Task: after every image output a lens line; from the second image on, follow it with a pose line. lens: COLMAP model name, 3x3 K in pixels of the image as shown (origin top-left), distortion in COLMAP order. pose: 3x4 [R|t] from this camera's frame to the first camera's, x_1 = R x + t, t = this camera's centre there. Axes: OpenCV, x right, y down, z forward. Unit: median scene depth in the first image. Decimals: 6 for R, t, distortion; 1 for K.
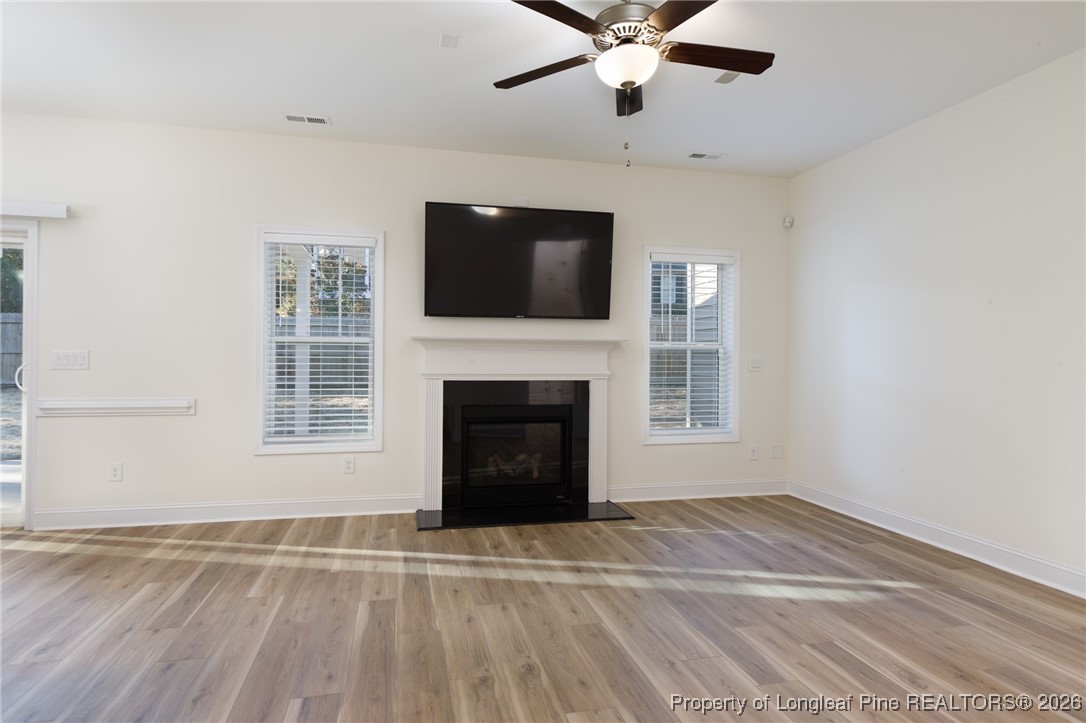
lens RADIAL K [[634.0, 0, 546.7], [0, 634.0, 356.9], [0, 0, 1]] dist [0.004647, 0.001261]
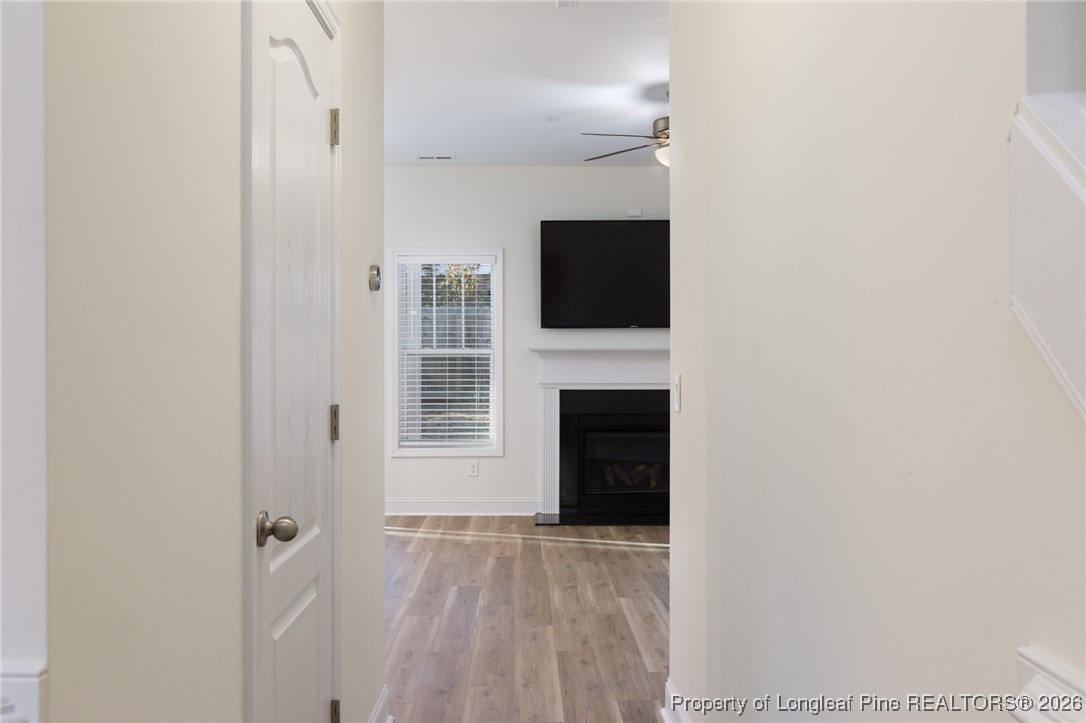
lens RADIAL K [[962.0, 0, 543.2], [0, 962.0, 360.5], [0, 0, 1]] dist [0.013634, 0.001095]
pose [[0.978381, -0.008250, -0.206644, 0.168886], [0.008997, 0.999956, 0.002676, -0.018156], [0.206613, -0.004477, 0.978412, -0.675295]]
